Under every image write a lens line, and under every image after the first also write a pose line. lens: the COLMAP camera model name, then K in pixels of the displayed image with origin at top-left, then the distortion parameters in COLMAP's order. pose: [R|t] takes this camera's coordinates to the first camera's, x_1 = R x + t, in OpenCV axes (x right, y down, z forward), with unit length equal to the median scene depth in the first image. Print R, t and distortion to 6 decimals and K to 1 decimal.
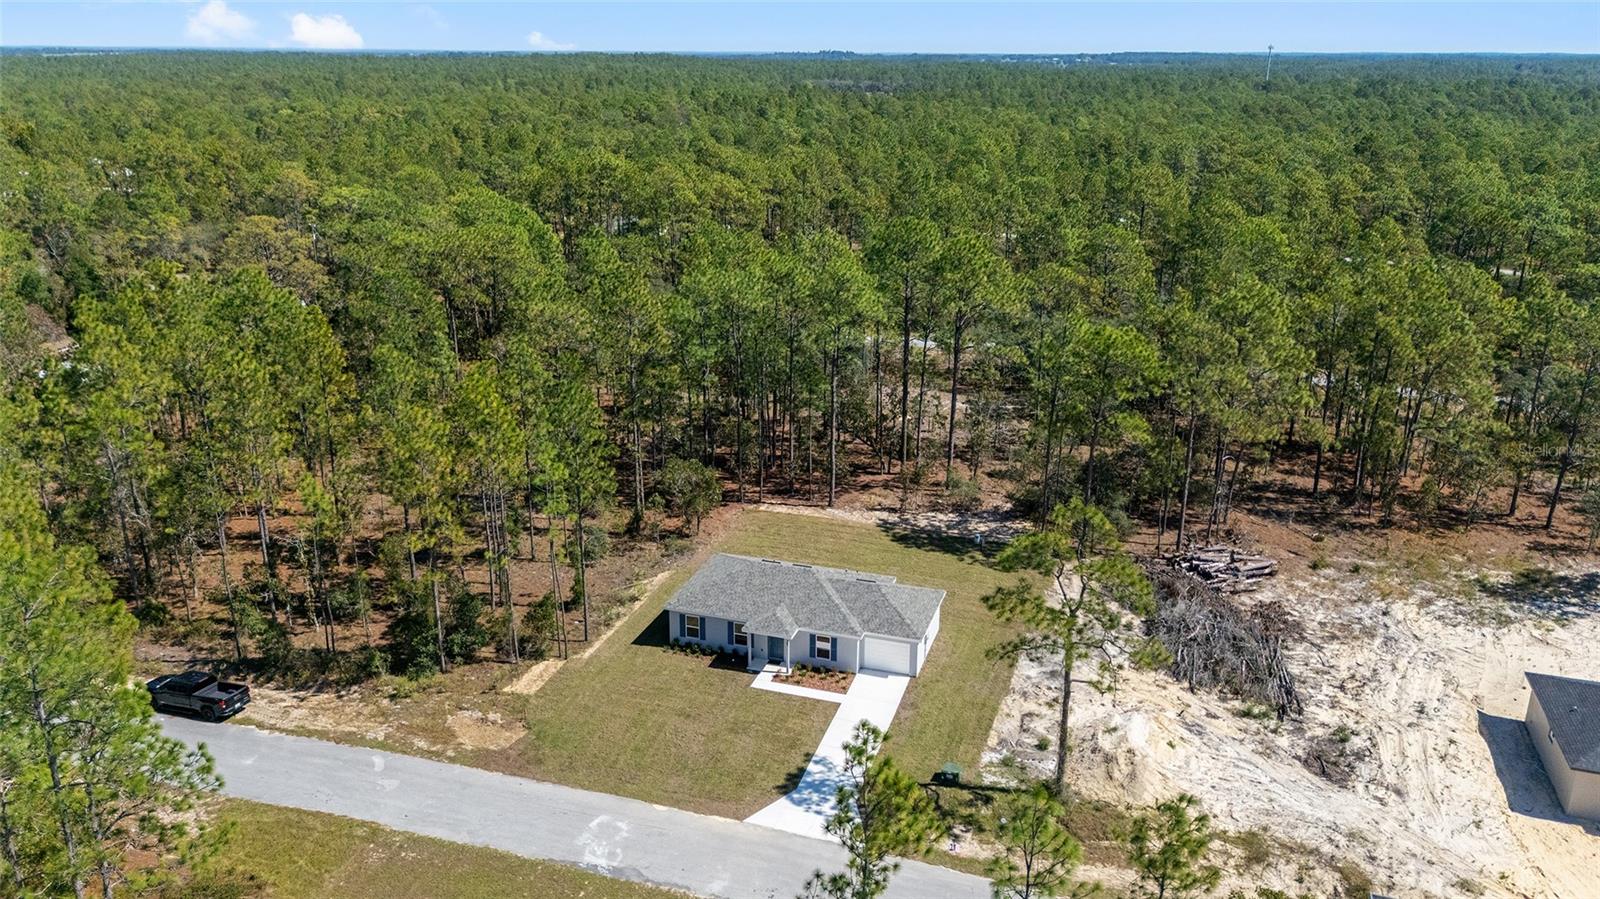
lens RADIAL K [[1256.8, 0, 800.0], [0, 1256.8, 449.5], [0, 0, 1]] dist [0.117311, -0.215377]
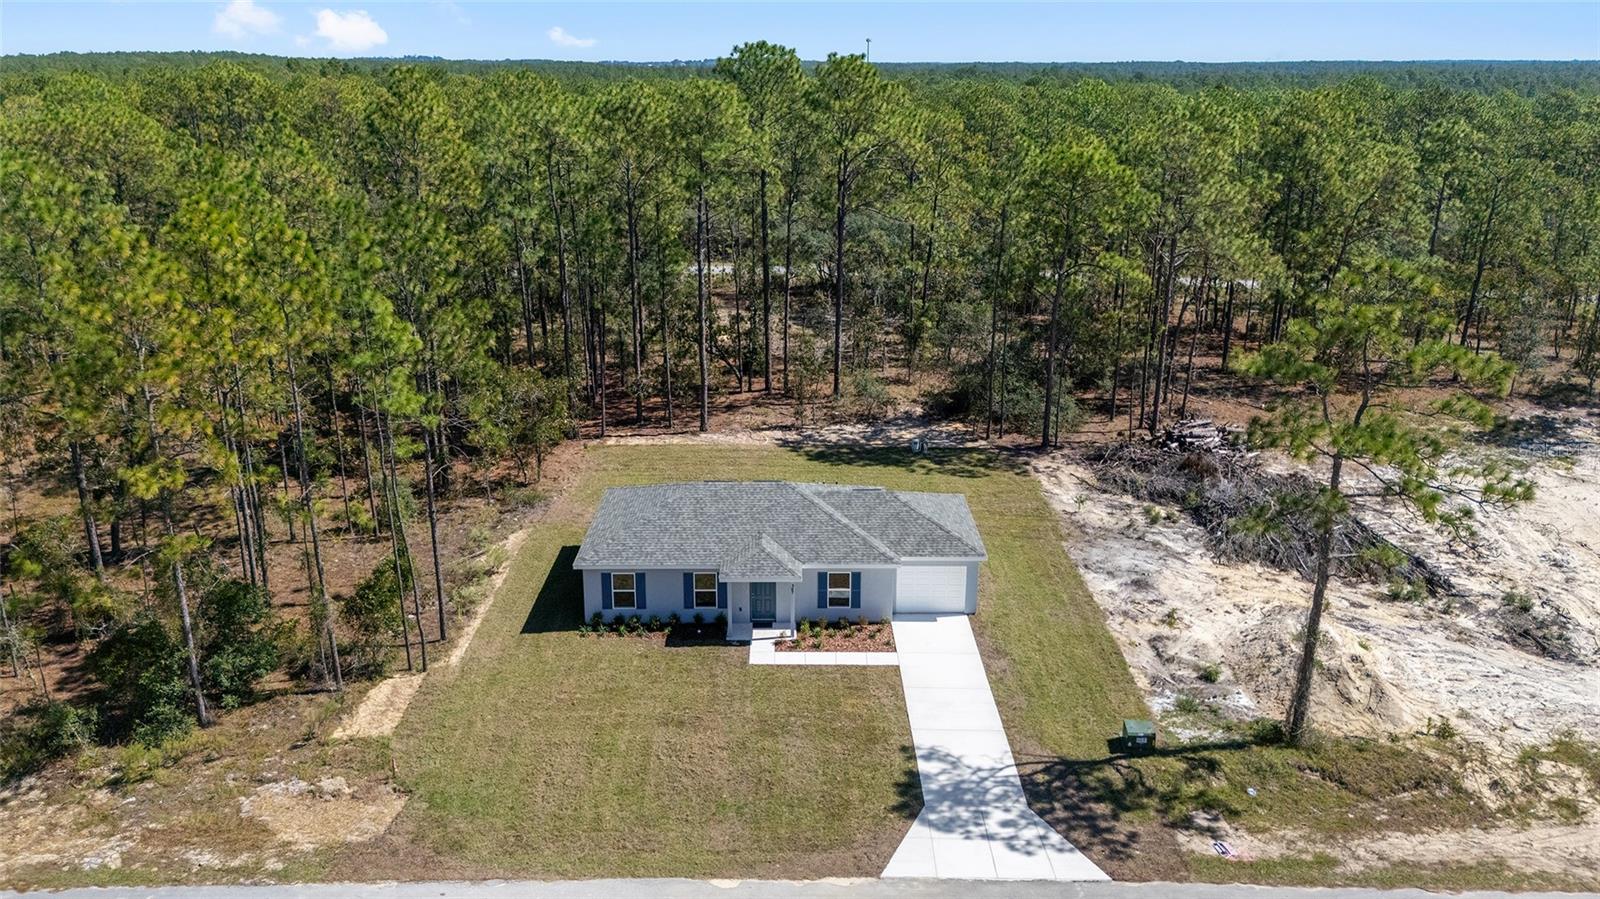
lens RADIAL K [[1230.3, 0, 818.0], [0, 1230.3, 449.1], [0, 0, 1]] dist [0.060806, -0.055135]
pose [[0.945237, -0.099743, 0.310770, -0.184890], [0.103567, 0.994614, 0.004217, 0.080286], [-0.309517, 0.028200, 0.950476, 0.392665]]
